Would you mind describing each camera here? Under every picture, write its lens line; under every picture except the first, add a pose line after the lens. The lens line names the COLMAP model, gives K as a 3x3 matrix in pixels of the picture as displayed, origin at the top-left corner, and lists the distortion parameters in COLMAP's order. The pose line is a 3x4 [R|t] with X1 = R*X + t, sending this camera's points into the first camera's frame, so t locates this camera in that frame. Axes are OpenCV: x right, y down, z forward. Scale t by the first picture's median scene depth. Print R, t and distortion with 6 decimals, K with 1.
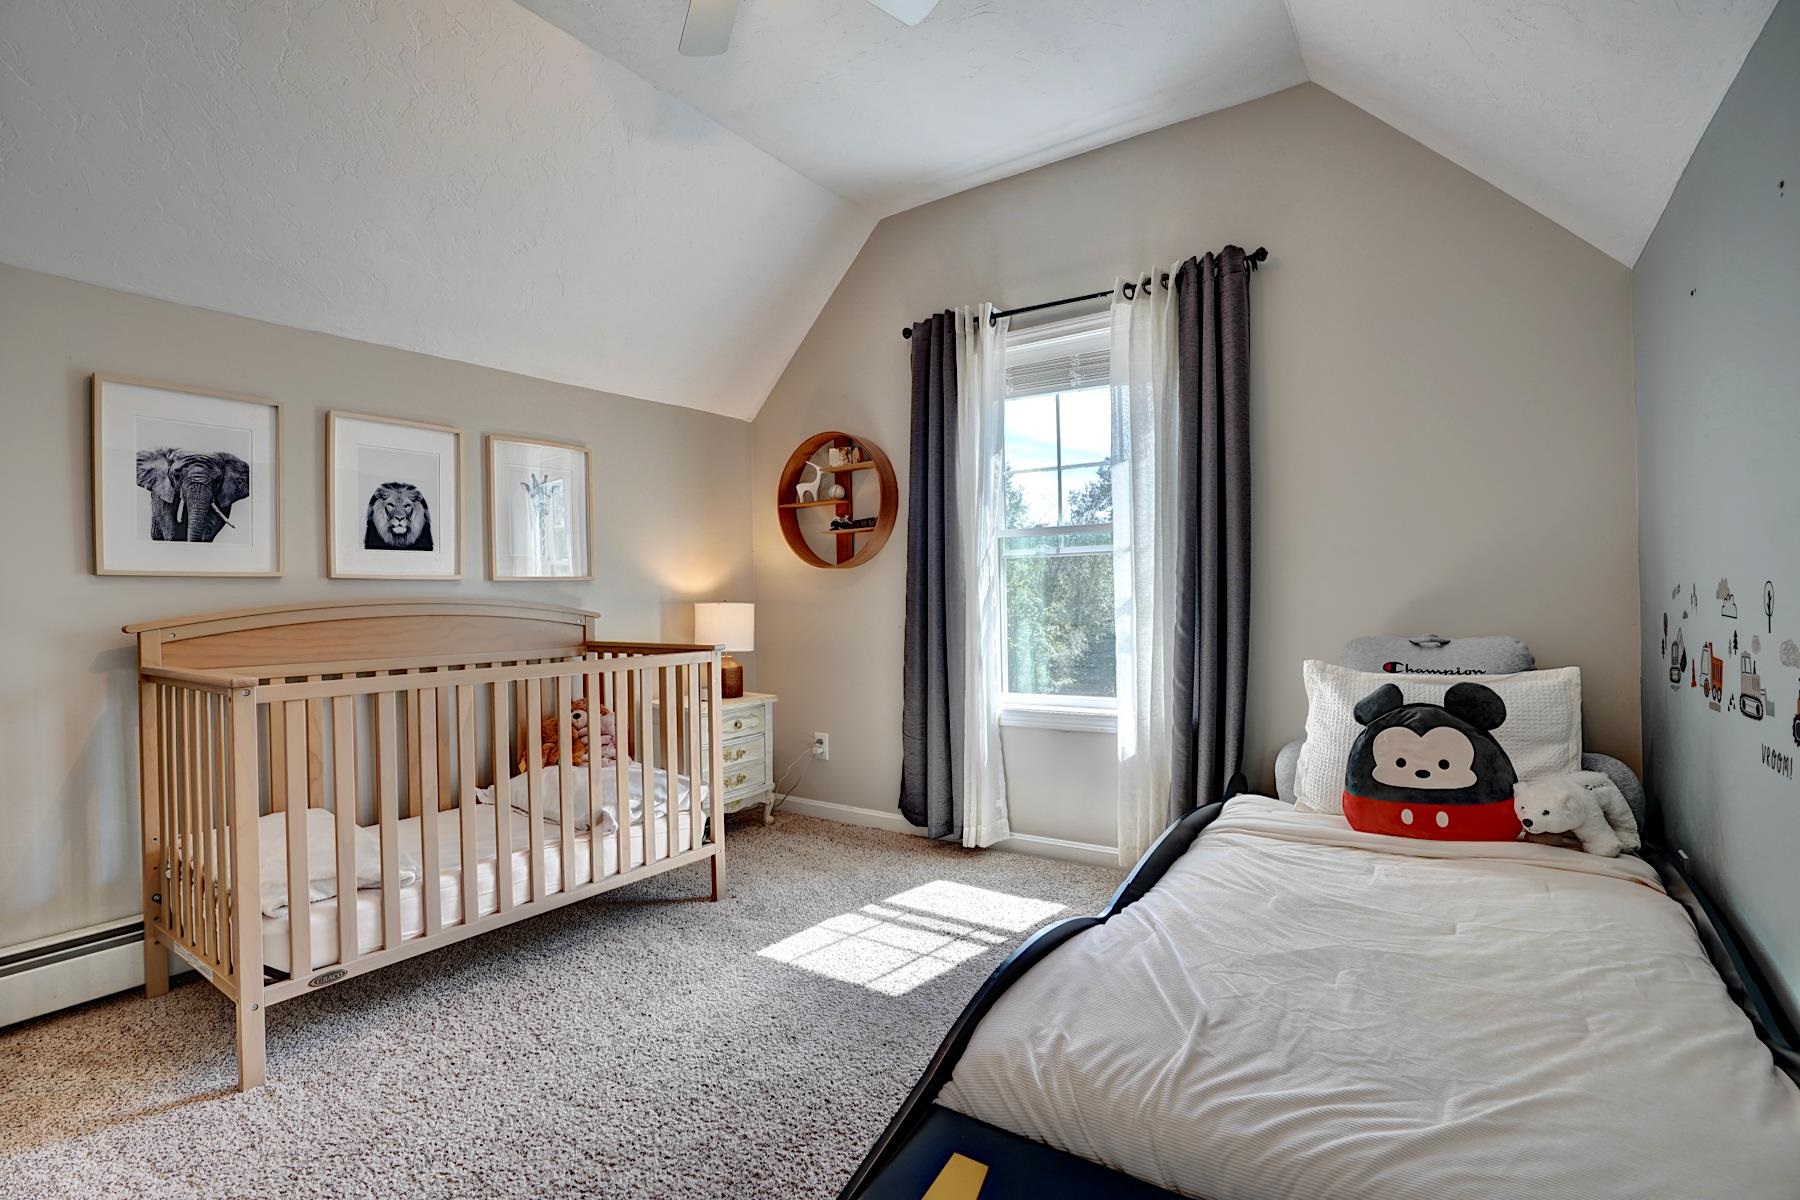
lens RADIAL K [[834.2, 0, 903.0], [0, 834.2, 600.0], [0, 0, 1]] dist [-0.057302, 0.016111]
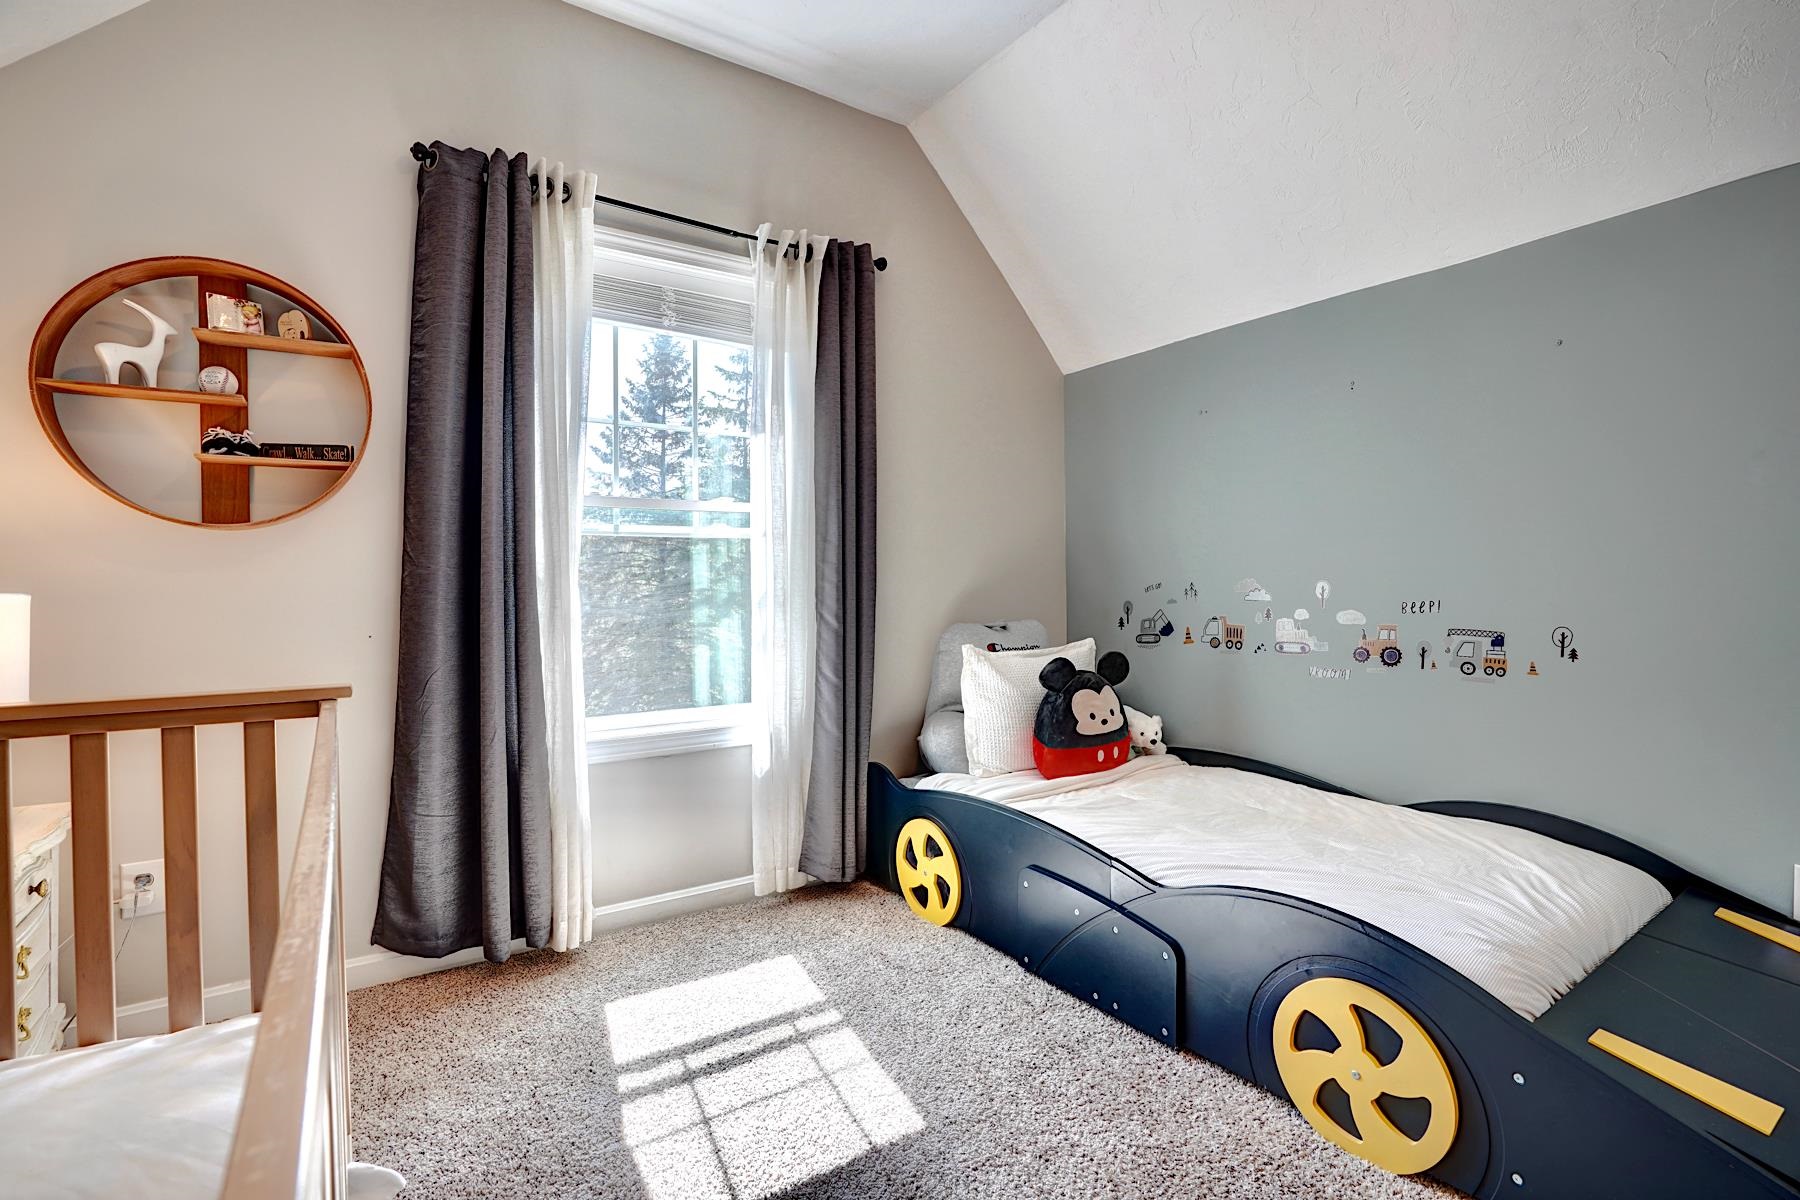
lens RADIAL K [[834.2, 0, 901.6], [0, 834.2, 599.0], [0, 0, 1]] dist [-0.057302, 0.016111]
pose [[0.354543, -0.000069, 0.935040, -0.542390], [0.000998, 0.999999, -0.000305, 0.008018], [-0.935039, 0.001042, 0.354543, 0.589323]]
